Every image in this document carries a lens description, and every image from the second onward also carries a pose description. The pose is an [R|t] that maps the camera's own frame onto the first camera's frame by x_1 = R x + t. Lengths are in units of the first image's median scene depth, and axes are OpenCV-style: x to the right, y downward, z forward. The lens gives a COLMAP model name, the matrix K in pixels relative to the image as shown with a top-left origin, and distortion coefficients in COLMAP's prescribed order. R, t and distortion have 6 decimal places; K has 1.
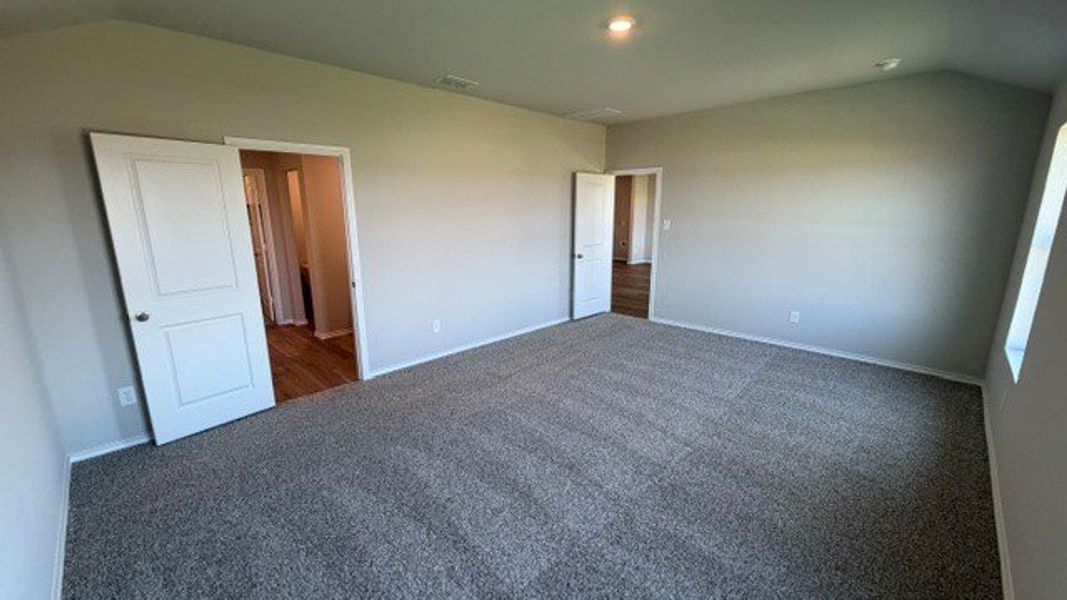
lens RADIAL K [[423.4, 0, 526.3], [0, 423.4, 306.9], [0, 0, 1]] dist [-0.002516, -0.000242]
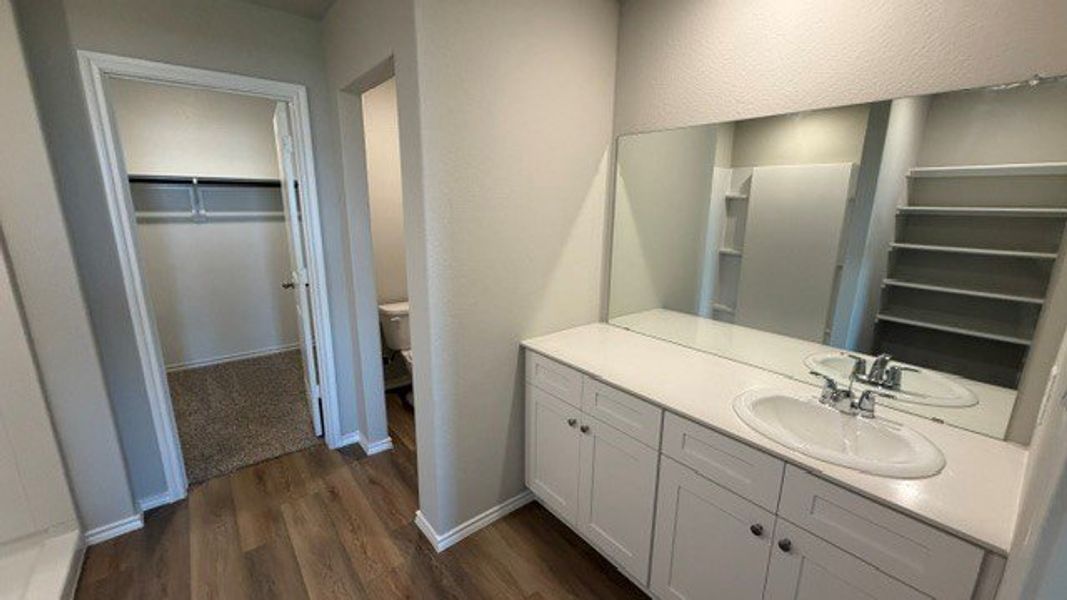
lens RADIAL K [[423.4, 0, 536.7], [0, 423.4, 299.4], [0, 0, 1]] dist [-0.002516, -0.000242]
pose [[0.995405, 0.034342, -0.089384, -0.331805], [-0.034091, 0.999409, 0.004337, -0.127965], [0.089480, -0.001270, 0.995988, 0.571801]]
